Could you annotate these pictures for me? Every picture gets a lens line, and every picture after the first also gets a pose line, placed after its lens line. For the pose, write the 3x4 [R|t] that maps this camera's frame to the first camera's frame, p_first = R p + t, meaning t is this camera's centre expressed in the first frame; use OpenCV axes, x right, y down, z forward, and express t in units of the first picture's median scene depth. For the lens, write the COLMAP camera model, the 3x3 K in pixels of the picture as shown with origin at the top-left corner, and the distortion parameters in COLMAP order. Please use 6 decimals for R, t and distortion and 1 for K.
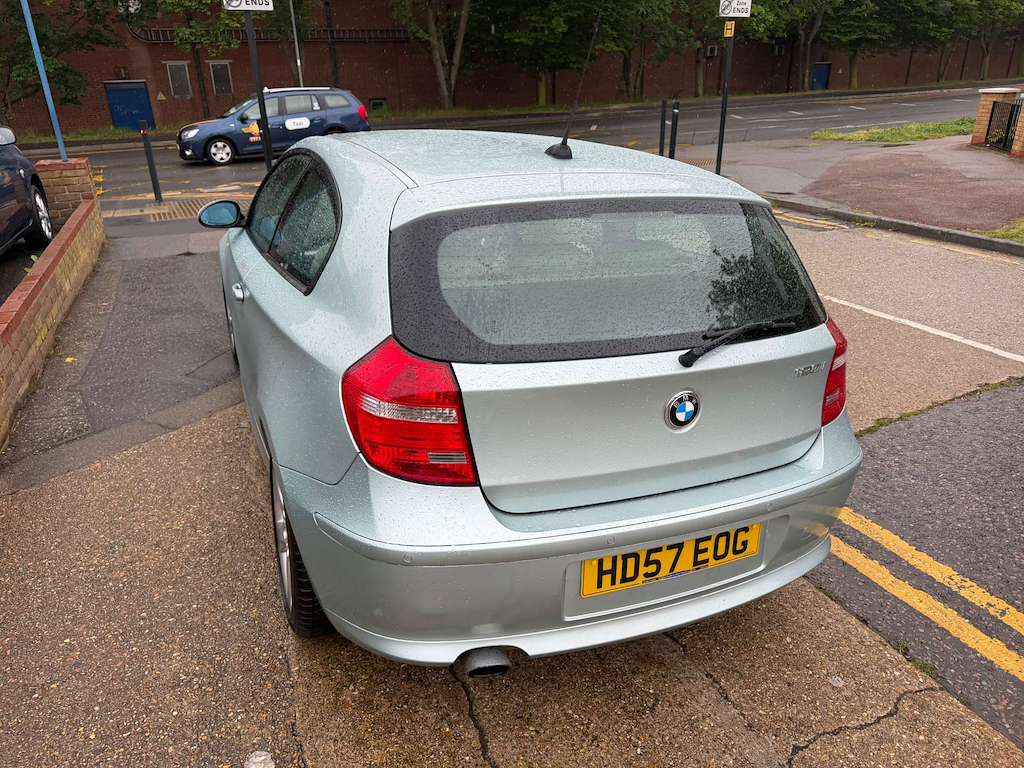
lens RADIAL K [[718.2, 0, 513.2], [0, 718.2, 397.5], [0, 0, 1]] dist [0.002177, -0.008125]
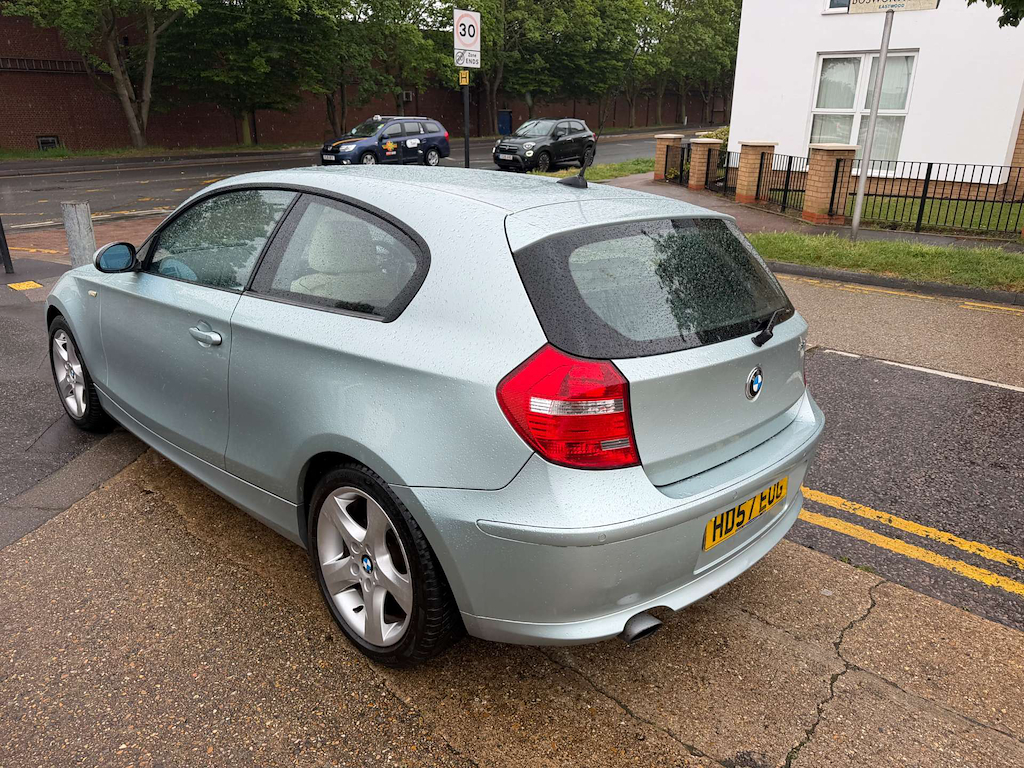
lens RADIAL K [[718.2, 0, 513.2], [0, 718.2, 397.5], [0, 0, 1]] dist [0.002177, -0.008125]
pose [[0.920982, -0.119142, 0.370941, -0.430736], [0.137779, 0.990171, -0.024049, 0.010981], [-0.364430, 0.073257, 0.928345, 0.006247]]
